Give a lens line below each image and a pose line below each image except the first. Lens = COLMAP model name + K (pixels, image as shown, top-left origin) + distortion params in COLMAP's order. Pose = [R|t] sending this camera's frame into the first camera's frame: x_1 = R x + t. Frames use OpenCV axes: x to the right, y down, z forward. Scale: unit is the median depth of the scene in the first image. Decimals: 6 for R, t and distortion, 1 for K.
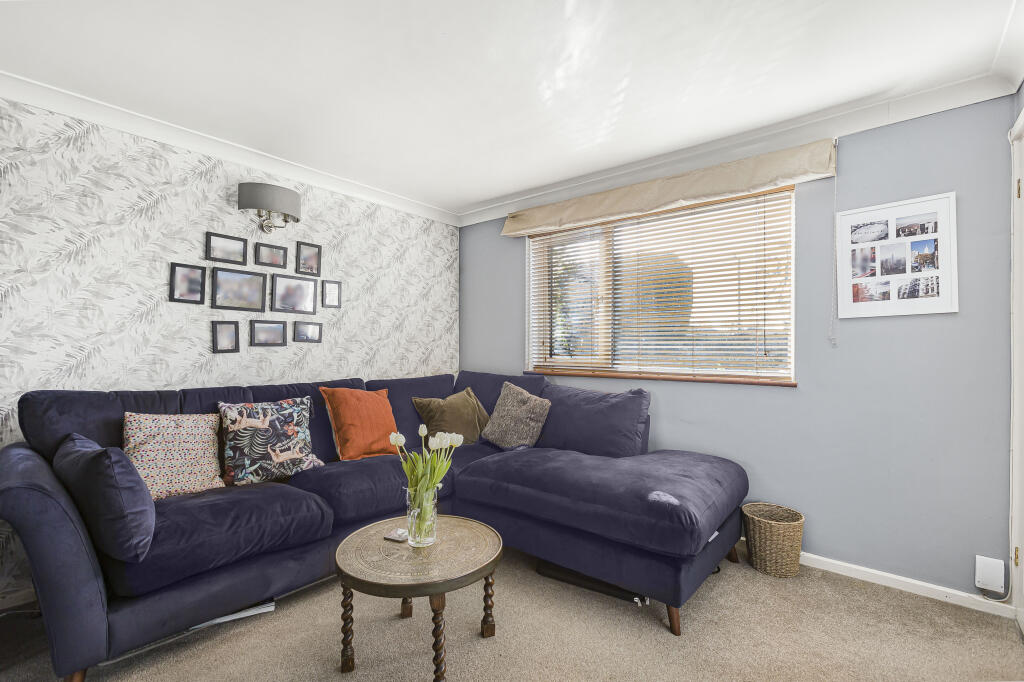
lens RADIAL K [[461.3, 0, 526.6], [0, 461.3, 346.1], [0, 0, 1]] dist [0.000322, 0.000363]
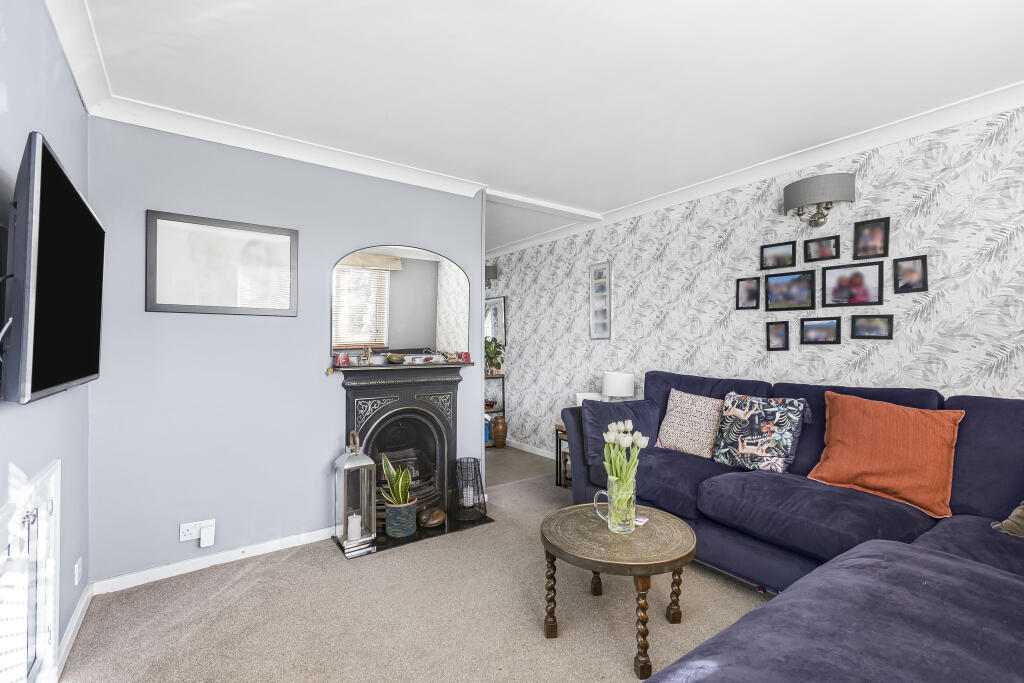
lens RADIAL K [[461.3, 0, 526.6], [0, 461.3, 346.6], [0, 0, 1]] dist [0.000322, 0.000363]
pose [[-0.250936, -0.001759, -0.968002, 0.562528], [0.004176, 0.999987, -0.002900, 0.005431], [0.967995, -0.004770, -0.250925, 0.706762]]
